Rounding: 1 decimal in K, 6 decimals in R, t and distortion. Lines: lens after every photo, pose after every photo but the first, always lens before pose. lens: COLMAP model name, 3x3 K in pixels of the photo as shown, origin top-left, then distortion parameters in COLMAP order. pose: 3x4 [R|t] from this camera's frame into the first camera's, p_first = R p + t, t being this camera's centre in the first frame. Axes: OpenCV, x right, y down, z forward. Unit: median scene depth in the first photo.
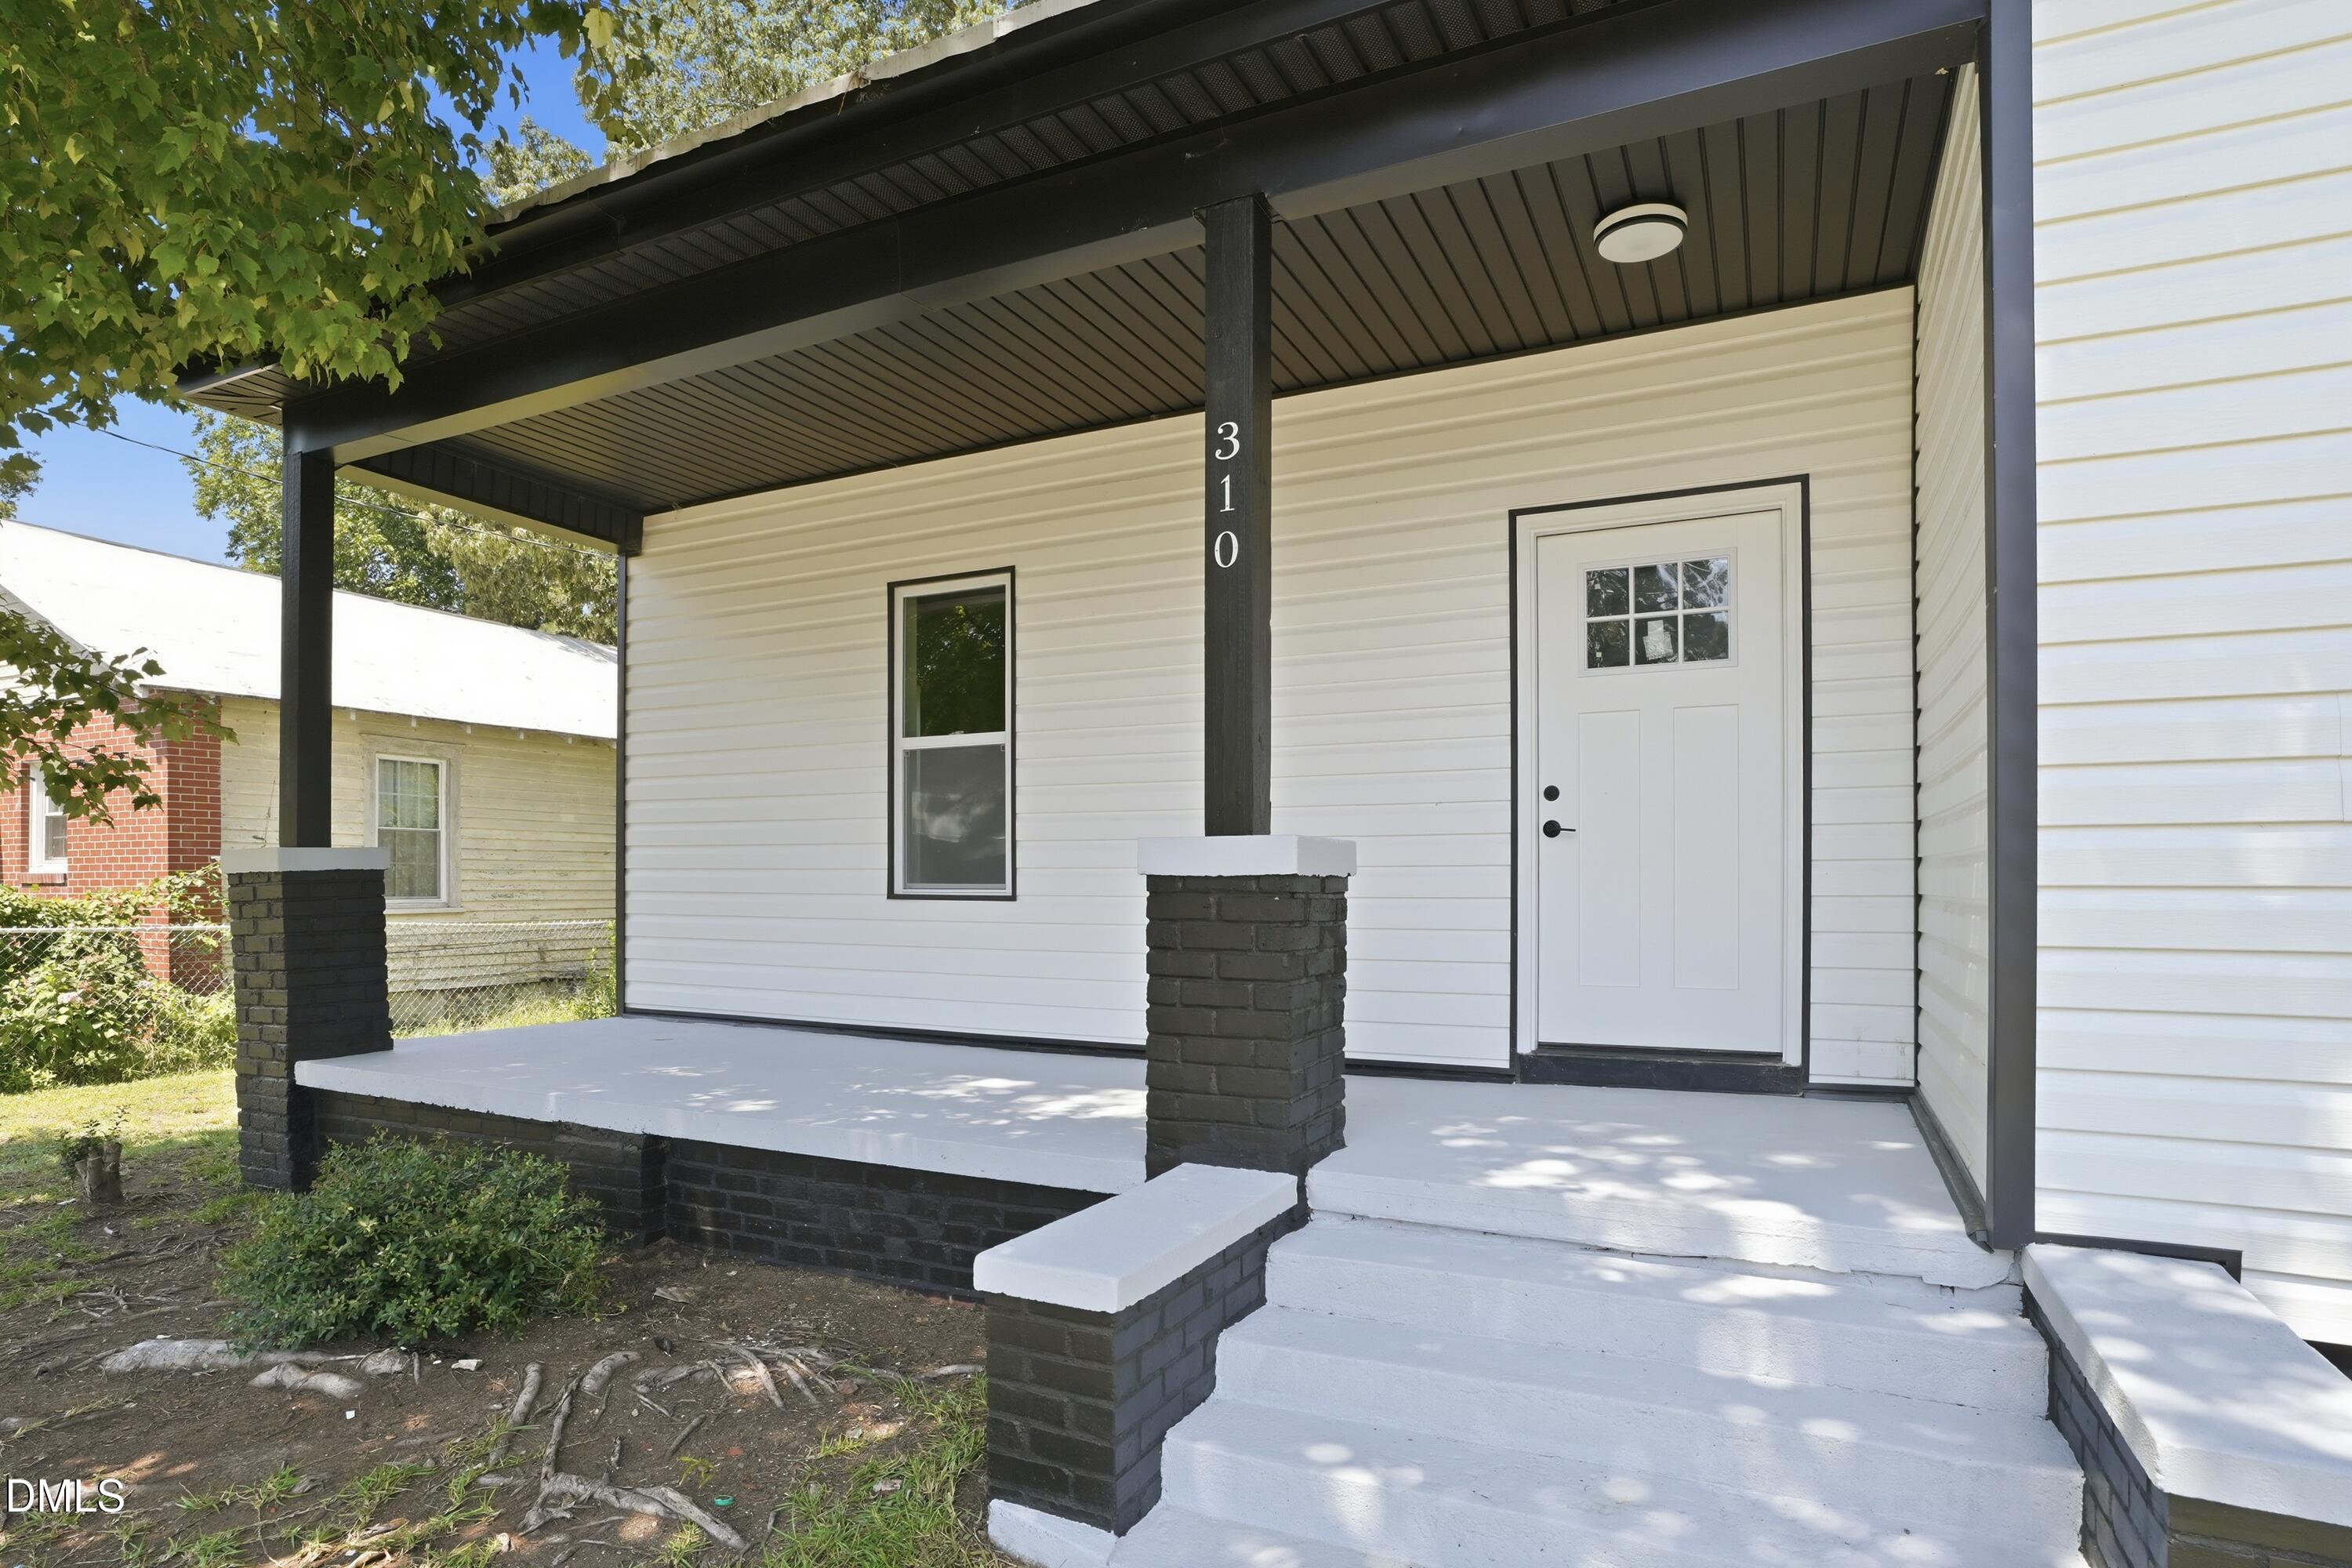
lens RADIAL K [[1287.2, 0, 1168.7], [0, 1287.2, 871.0], [0, 0, 1]] dist [-0.047984, 0.000242]
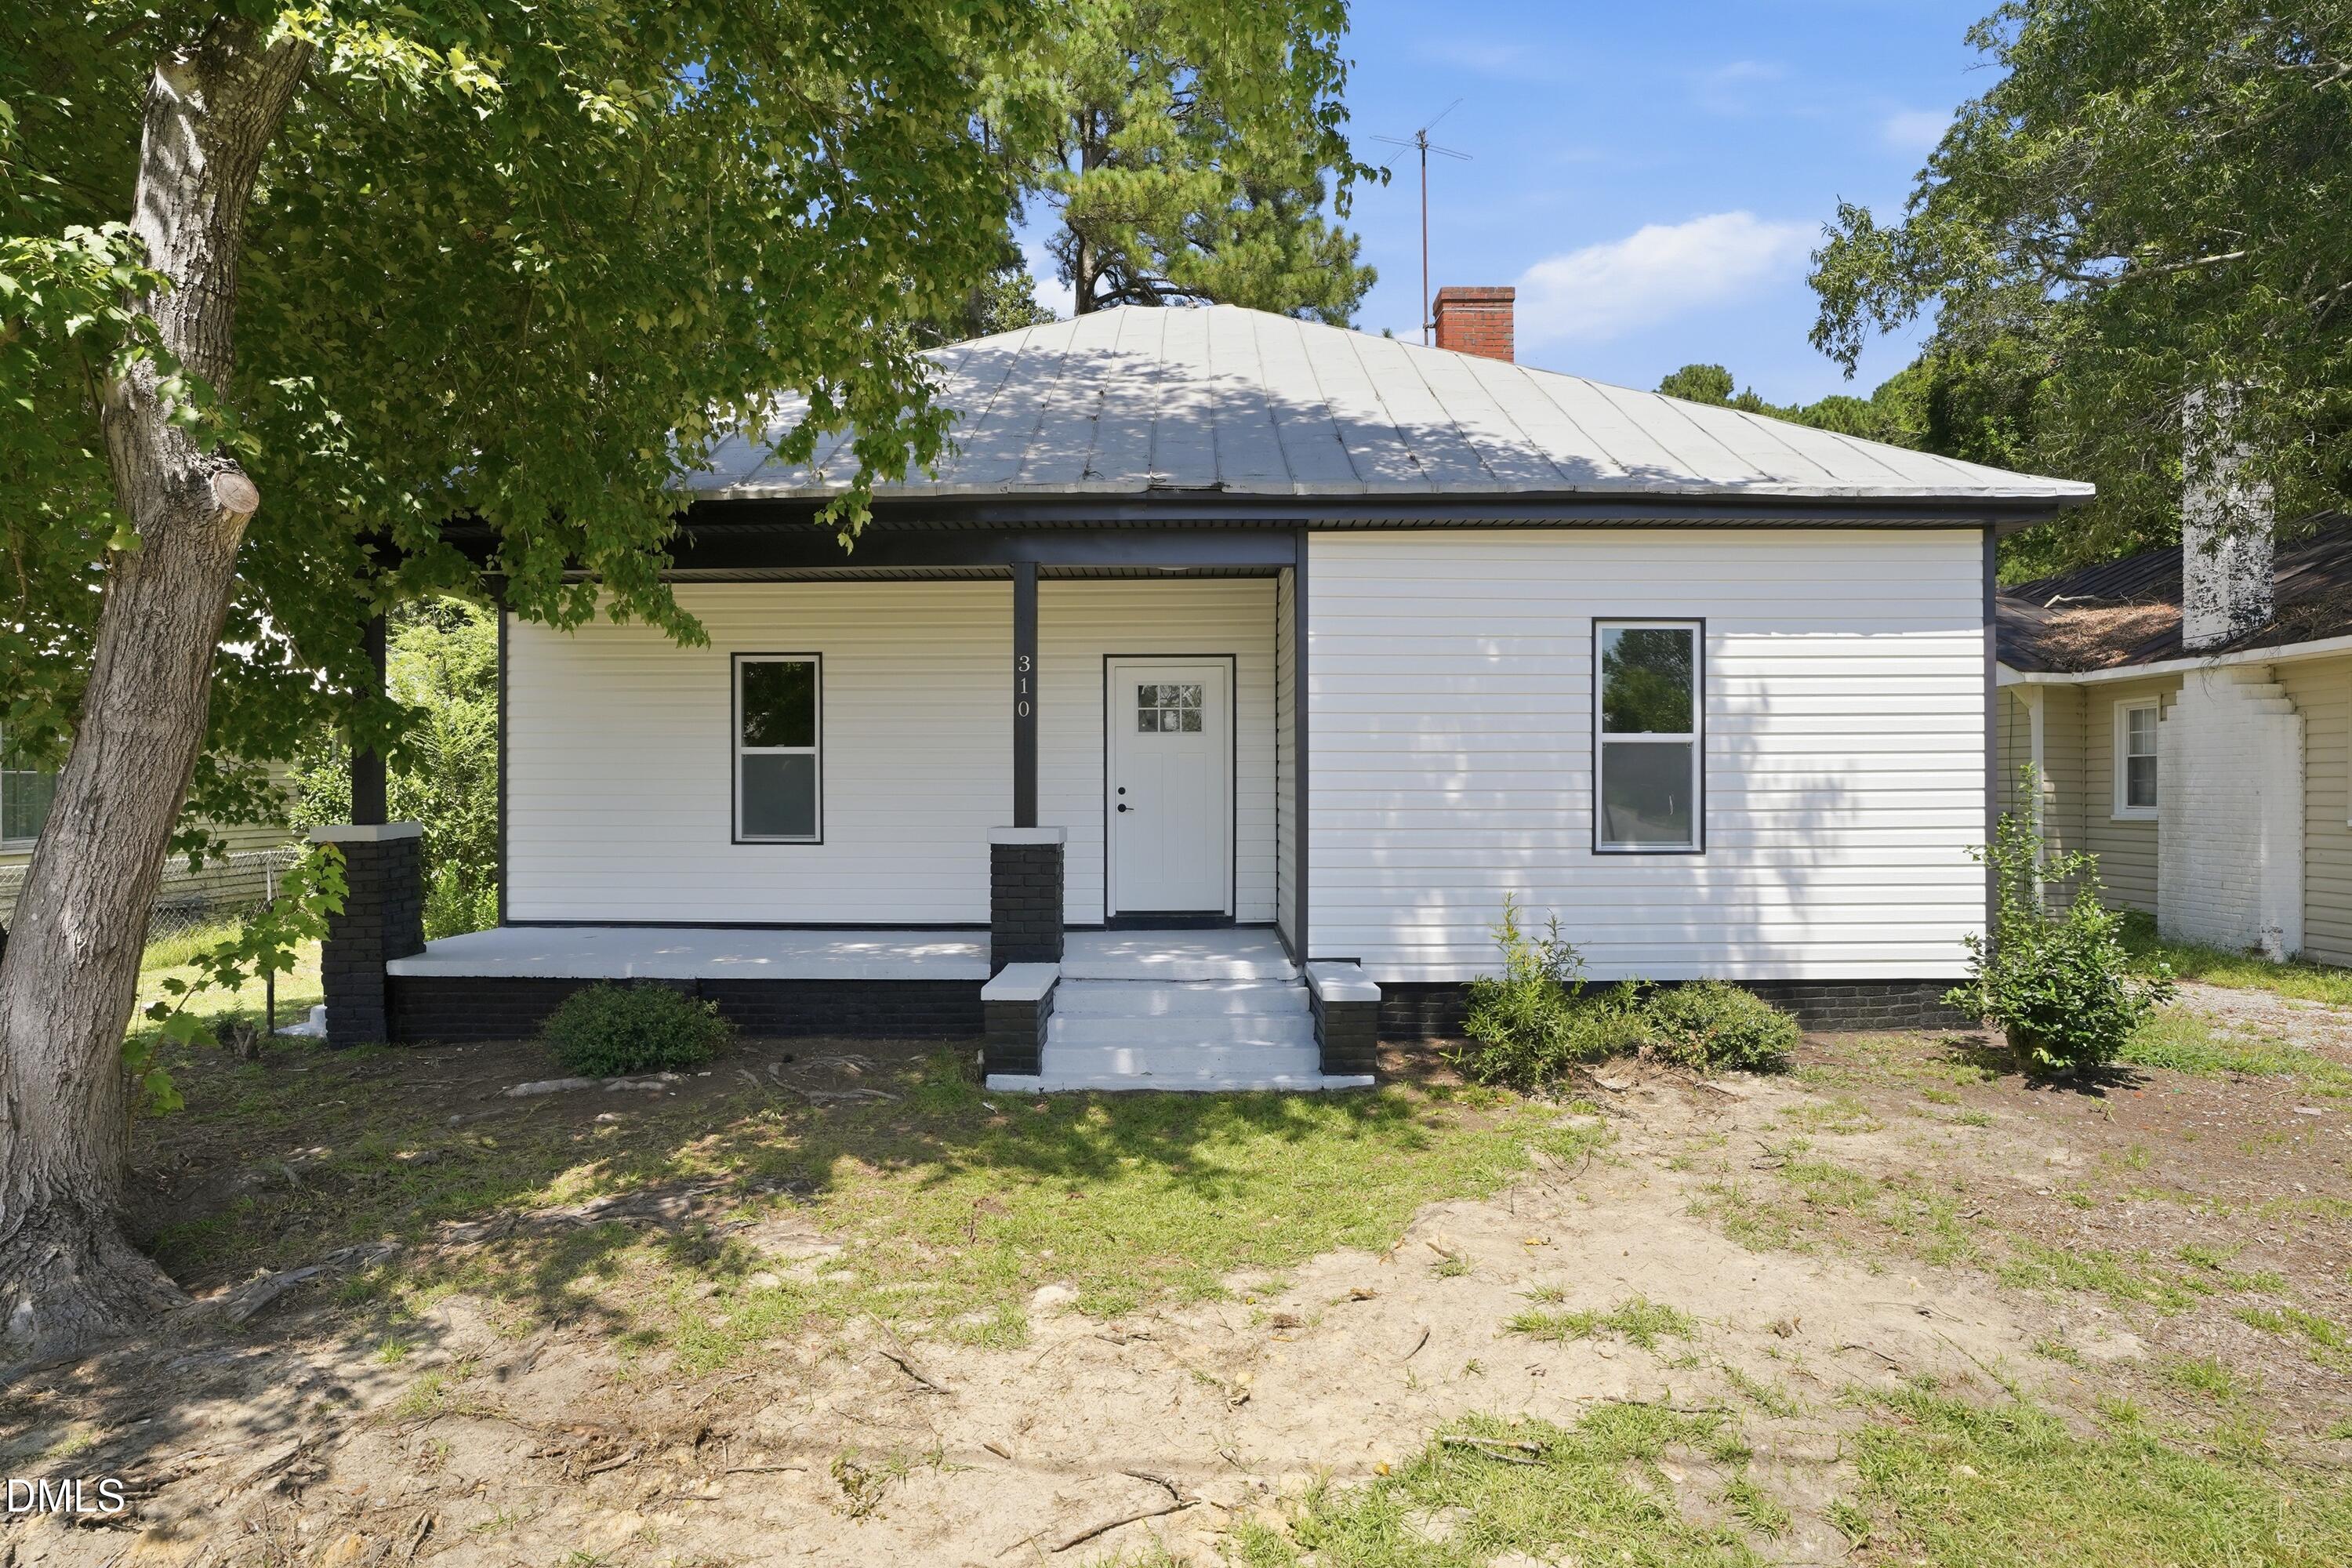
lens RADIAL K [[1156.7, 0, 1176.0], [0, 1156.7, 784.0], [0, 0, 1]] dist [-0.004193, -0.000255]
pose [[0.903423, -0.003677, 0.428736, -0.432136], [-0.001303, 0.999935, 0.011322, -0.093478], [-0.428749, -0.010787, 0.903359, -0.746322]]
